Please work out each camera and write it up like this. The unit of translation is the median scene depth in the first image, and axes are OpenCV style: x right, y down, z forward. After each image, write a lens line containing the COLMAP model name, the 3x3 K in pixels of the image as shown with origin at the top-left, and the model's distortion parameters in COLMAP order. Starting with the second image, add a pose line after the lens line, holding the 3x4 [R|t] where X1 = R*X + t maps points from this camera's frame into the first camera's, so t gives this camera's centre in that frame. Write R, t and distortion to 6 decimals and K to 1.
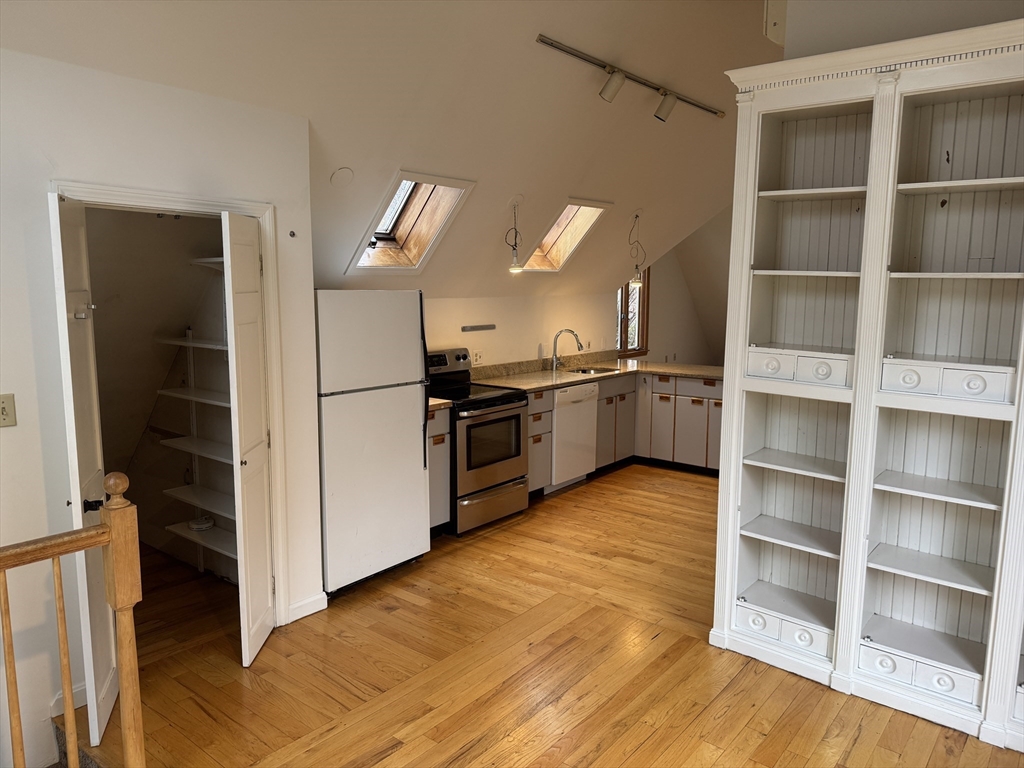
lens RADIAL K [[719.3, 0, 512.0], [0, 719.3, 384.0], [0, 0, 1]] dist [0.077898, -0.118206]
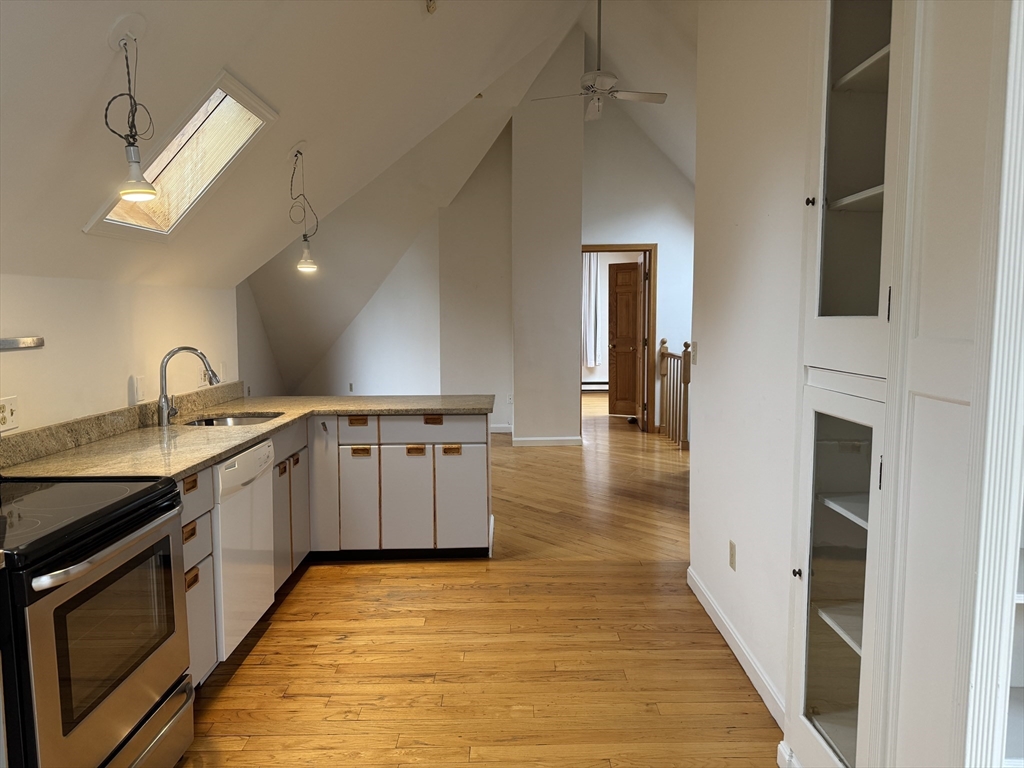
lens RADIAL K [[719.3, 0, 512.0], [0, 719.3, 384.0], [0, 0, 1]] dist [0.077898, -0.118206]
pose [[0.774062, -0.066792, 0.629577, -0.080254], [0.094398, 0.995480, -0.010450, -0.020309], [-0.626033, 0.067520, 0.776868, 0.441590]]
